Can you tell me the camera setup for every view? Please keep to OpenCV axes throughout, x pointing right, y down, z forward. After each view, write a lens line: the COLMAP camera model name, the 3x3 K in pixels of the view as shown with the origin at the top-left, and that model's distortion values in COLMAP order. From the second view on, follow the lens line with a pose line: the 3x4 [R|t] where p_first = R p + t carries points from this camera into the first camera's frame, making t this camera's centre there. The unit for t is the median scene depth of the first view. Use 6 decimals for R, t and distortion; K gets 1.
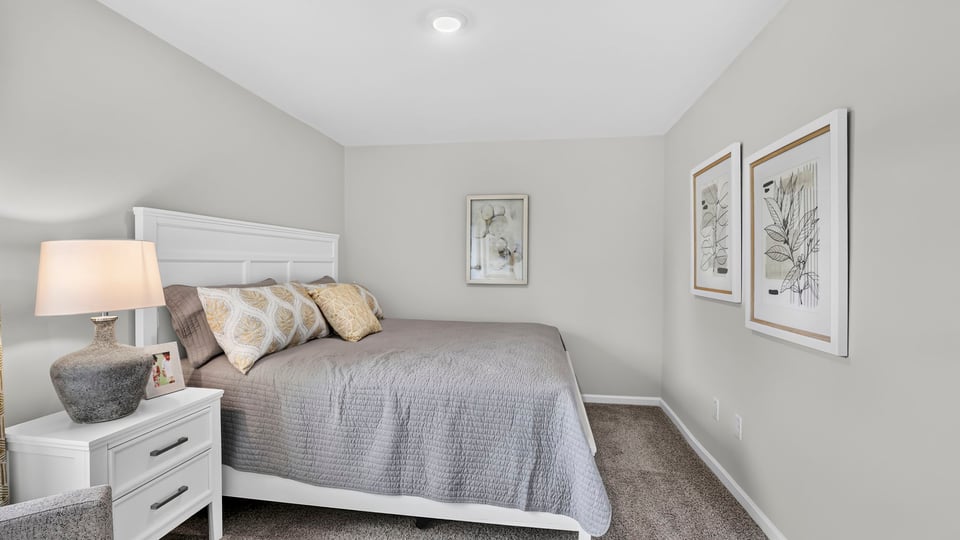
lens RADIAL K [[424.6, 0, 478.6], [0, 424.6, 264.7], [0, 0, 1]] dist [-0.034670, 0.010088]
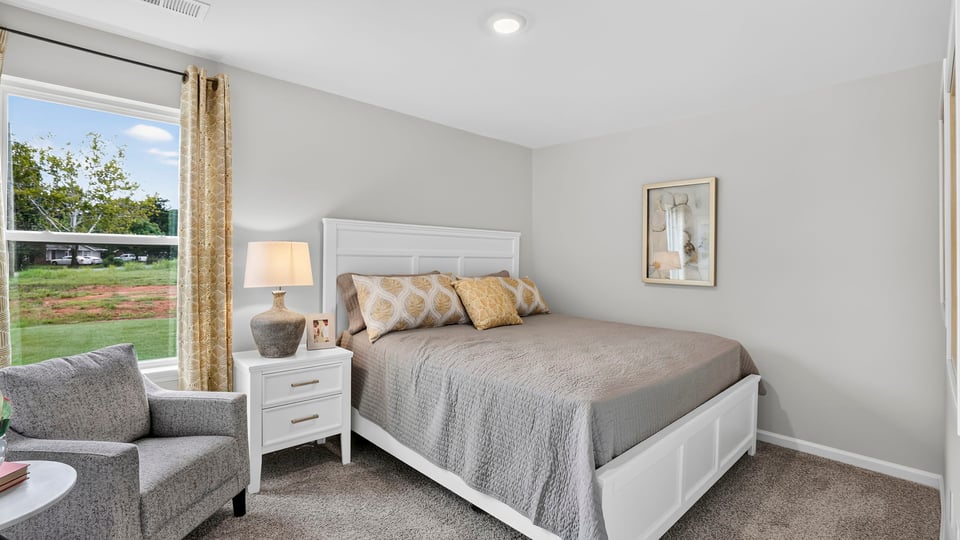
lens RADIAL K [[437.0, 0, 489.6], [0, 437.0, 255.7], [0, 0, 1]] dist [-0.031211, 0.006220]
pose [[0.789860, -0.000261, -0.613287, 0.586603], [-0.010123, 0.999858, -0.013463, 0.006317], [0.613203, 0.016842, 0.789746, 0.166601]]
